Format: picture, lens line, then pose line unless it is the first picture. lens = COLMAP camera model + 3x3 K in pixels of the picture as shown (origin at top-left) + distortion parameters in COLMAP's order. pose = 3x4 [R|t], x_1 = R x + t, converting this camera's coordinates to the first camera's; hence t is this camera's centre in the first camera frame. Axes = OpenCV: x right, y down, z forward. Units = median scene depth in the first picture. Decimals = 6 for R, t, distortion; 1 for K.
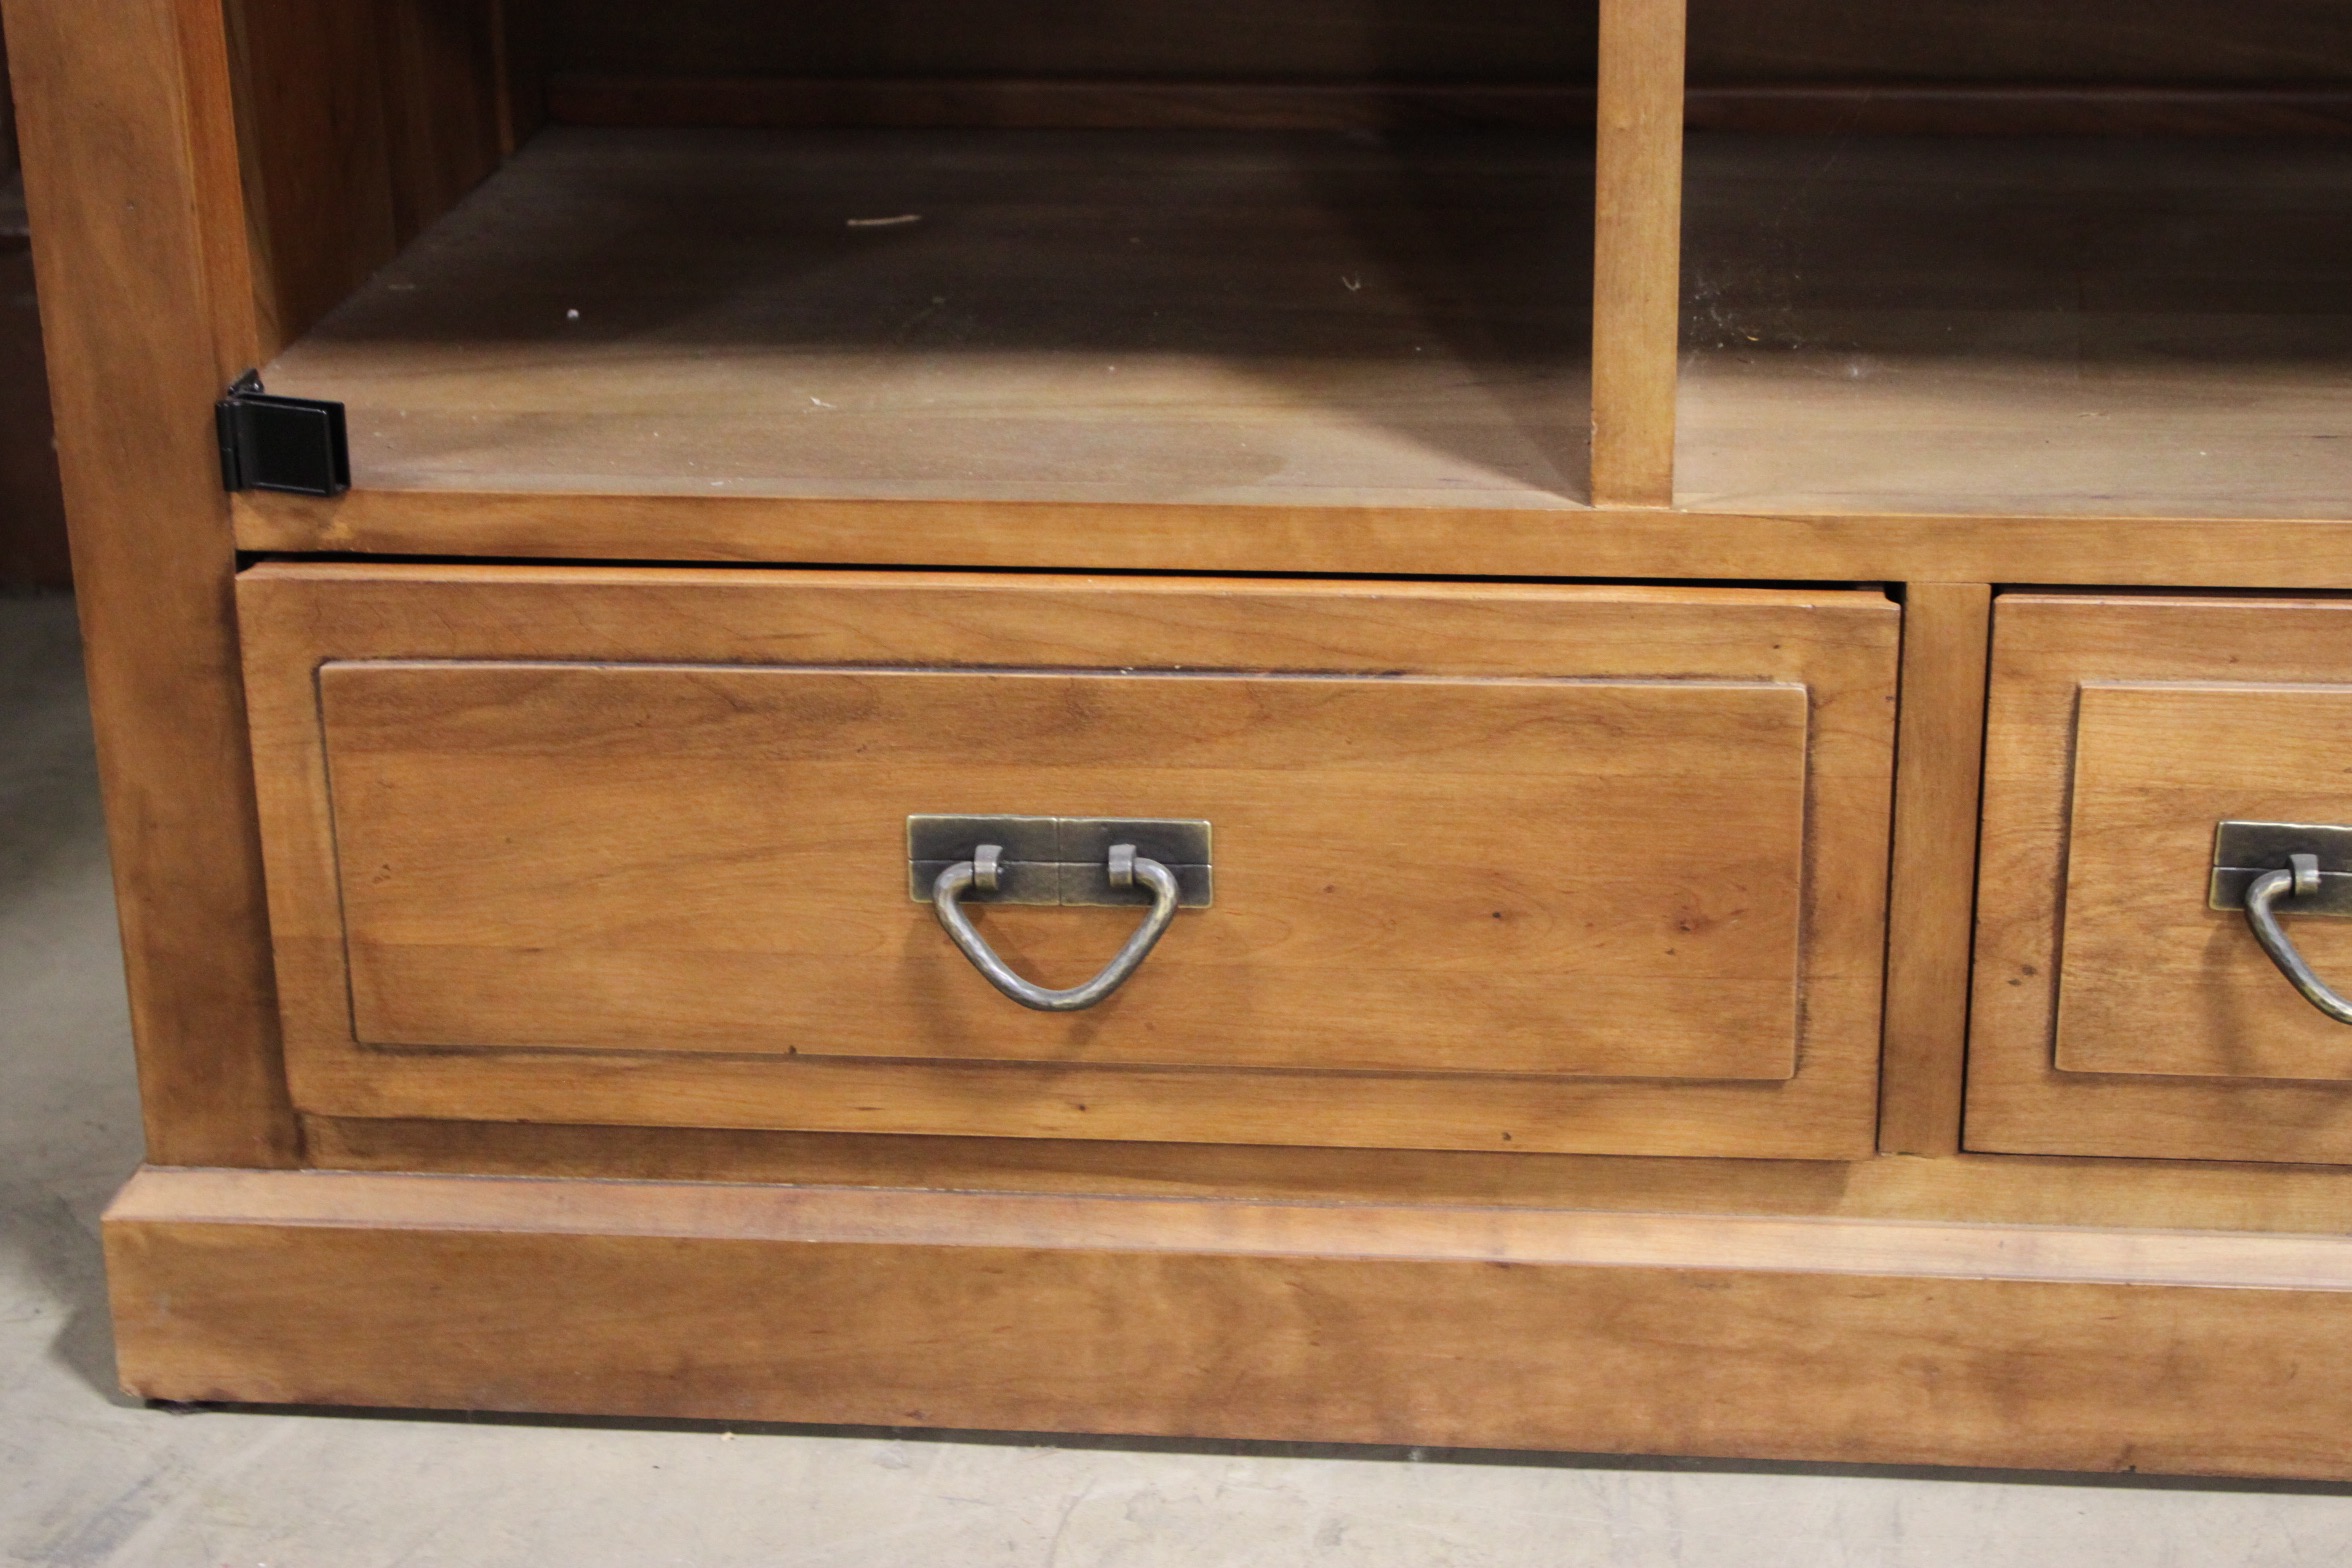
lens RADIAL K [[4149.2, 0, 1176.0], [0, 4149.2, 784.0], [0, 0, 1]] dist [0.023858, 0.036458]
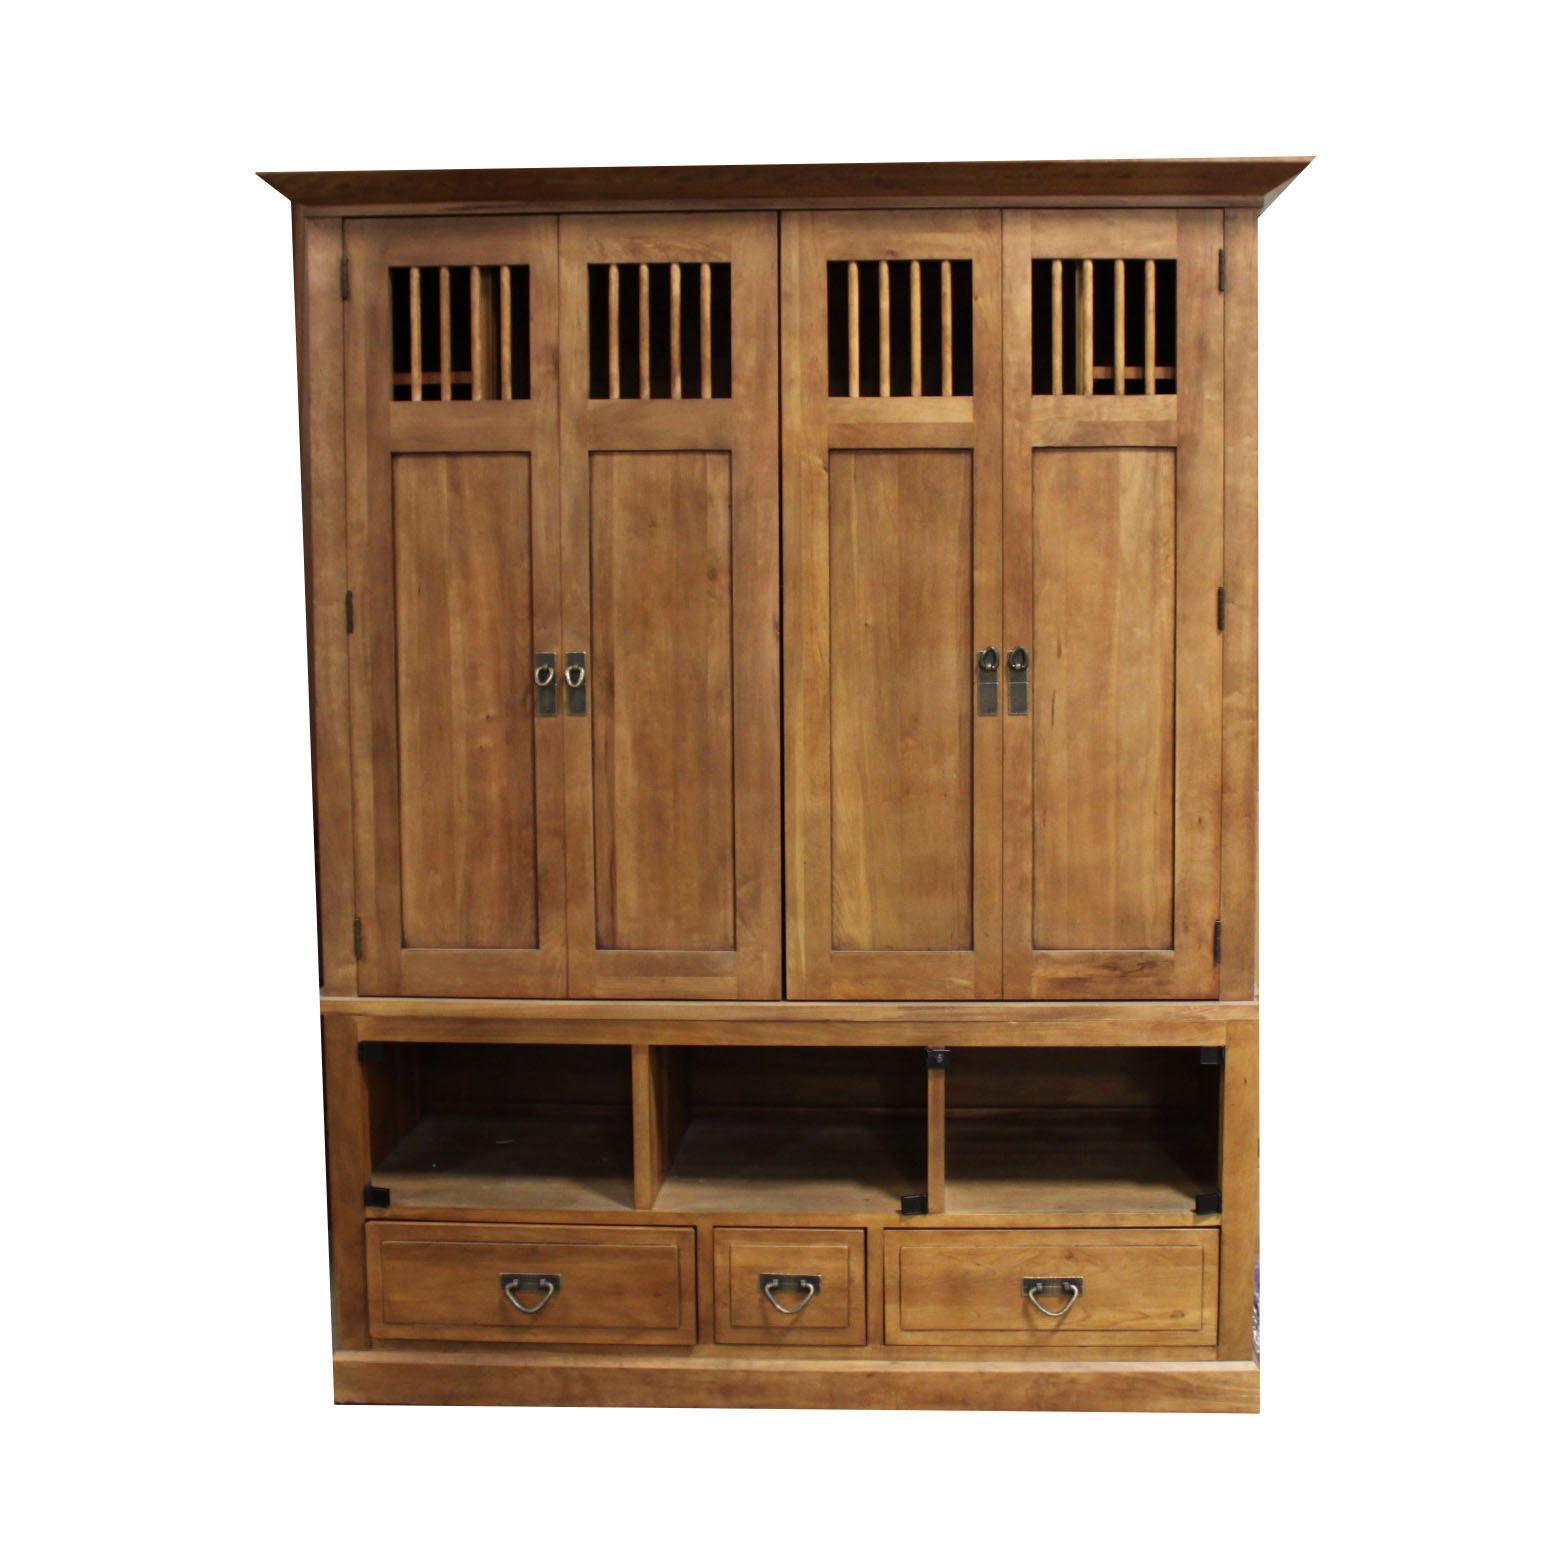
lens RADIAL K [[1746.8, 0, 784.0], [0, 1746.8, 784.0], [0, 0, 1]] dist [-0.095333, 0.010430]
pose [[0.997853, 0.009771, 0.064767, 0.133329], [0.008608, 0.960671, -0.277557, 0.022310], [-0.064932, 0.277518, 0.958524, -1.153772]]
